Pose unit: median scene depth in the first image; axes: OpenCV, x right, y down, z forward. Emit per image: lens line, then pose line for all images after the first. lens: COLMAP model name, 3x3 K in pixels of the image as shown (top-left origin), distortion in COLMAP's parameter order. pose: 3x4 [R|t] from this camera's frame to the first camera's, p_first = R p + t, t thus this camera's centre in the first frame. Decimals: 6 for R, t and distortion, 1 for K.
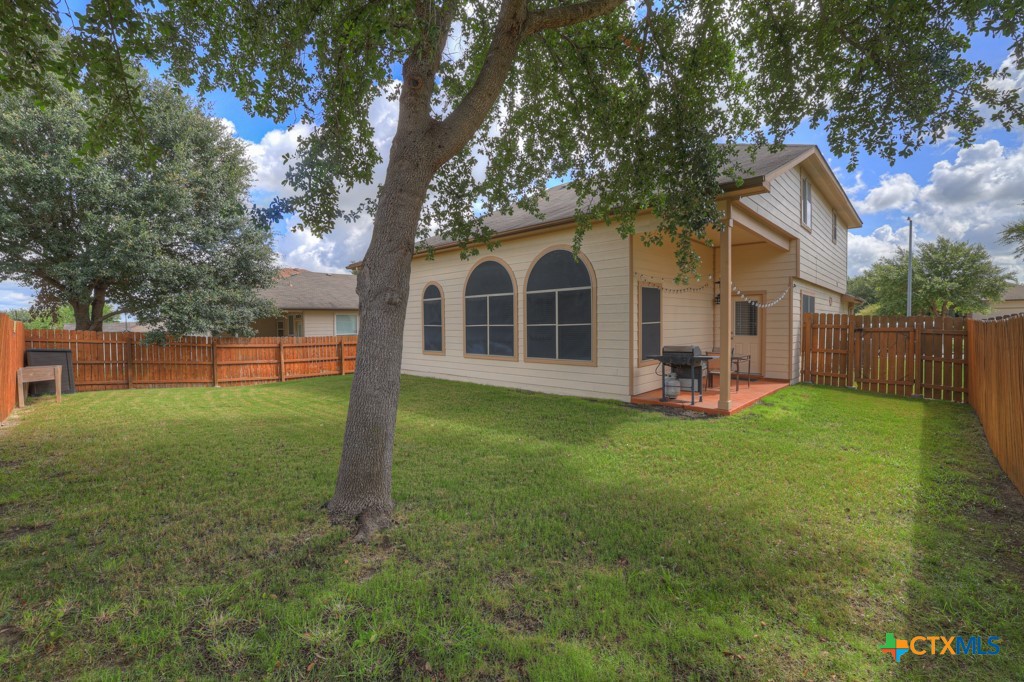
lens RADIAL K [[437.2, 0, 512.8], [0, 437.2, 342.1], [0, 0, 1]] dist [-0.027436, 0.004450]
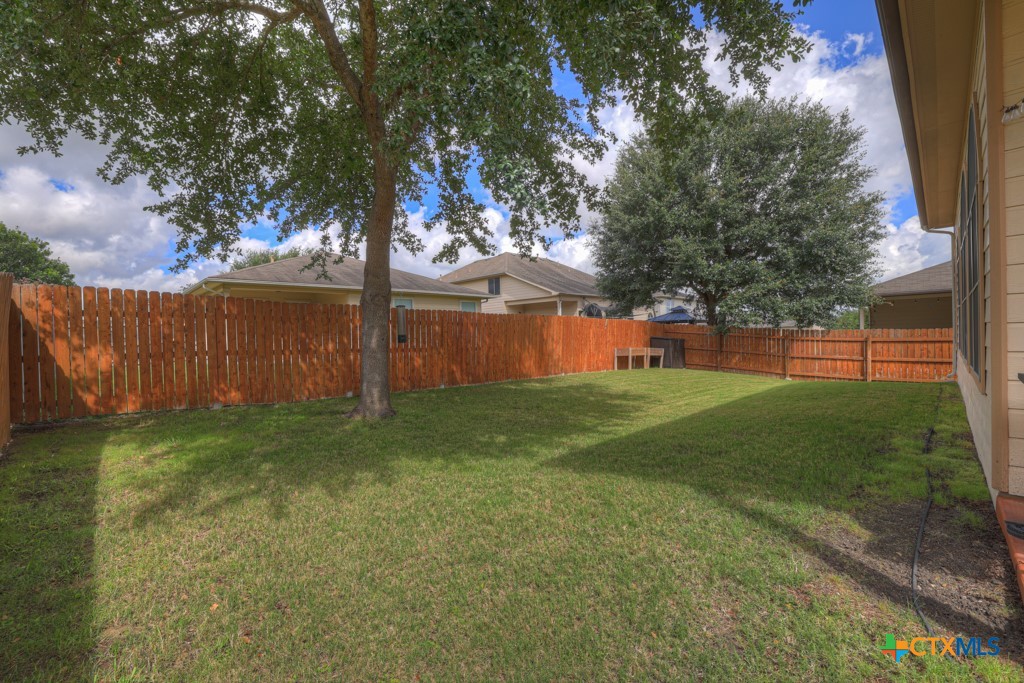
lens RADIAL K [[437.2, 0, 503.6], [0, 437.2, 338.9], [0, 0, 1]] dist [-0.027436, 0.004450]
pose [[-0.039034, 0.012890, -0.999155, 0.434353], [-0.015554, 0.999788, 0.013506, 0.008253], [0.999117, 0.016068, -0.038826, 0.461029]]
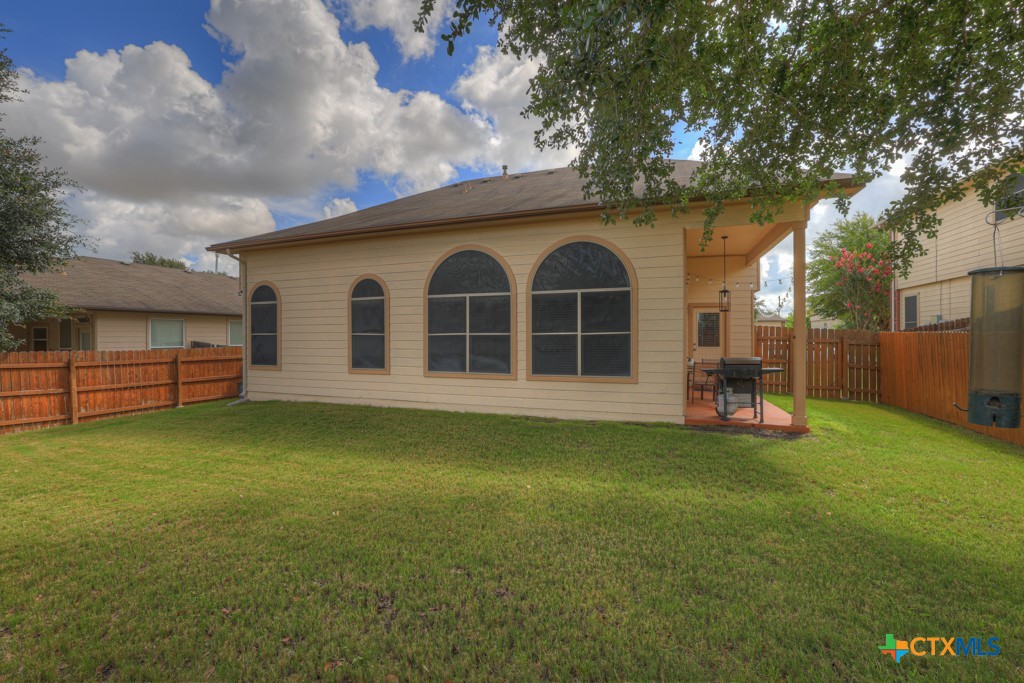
lens RADIAL K [[437.2, 0, 507.7], [0, 437.2, 340.5], [0, 0, 1]] dist [-0.027436, 0.004450]
pose [[0.914263, 0.002727, 0.405112, -0.289583], [0.010235, 0.999503, -0.029827, -0.002839], [-0.404992, 0.031416, 0.913780, 0.259603]]
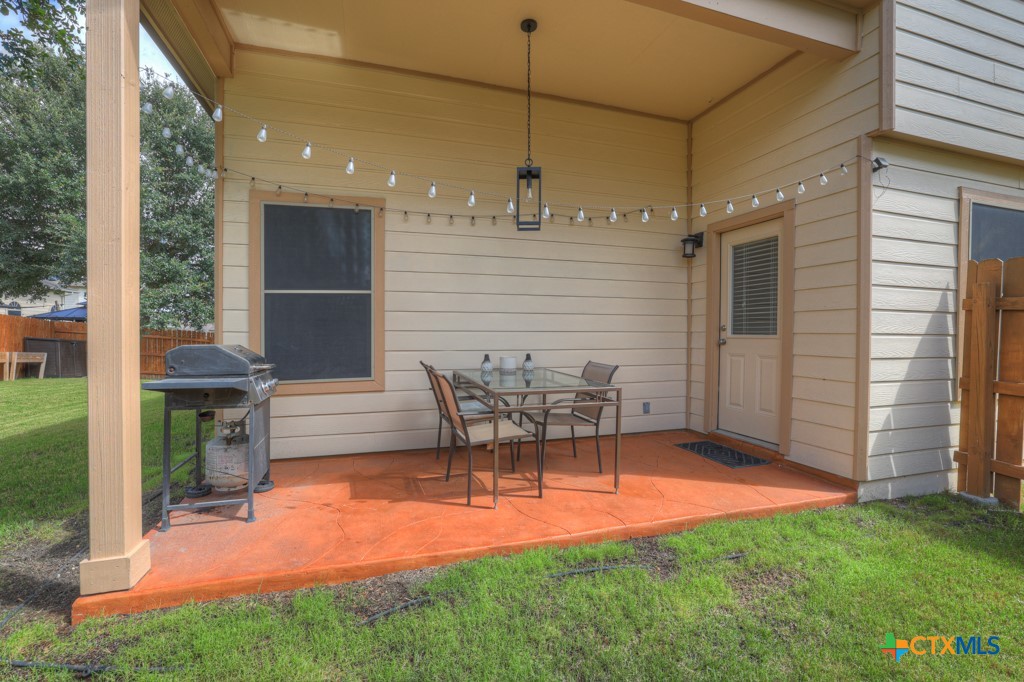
lens RADIAL K [[437.2, 0, 503.1], [0, 437.2, 342.7], [0, 0, 1]] dist [-0.027436, 0.004450]
pose [[0.868623, 0.021298, -0.495016, 0.519260], [-0.031712, 0.999417, -0.012646, 0.002680], [0.494458, 0.026682, 0.868792, 0.561884]]
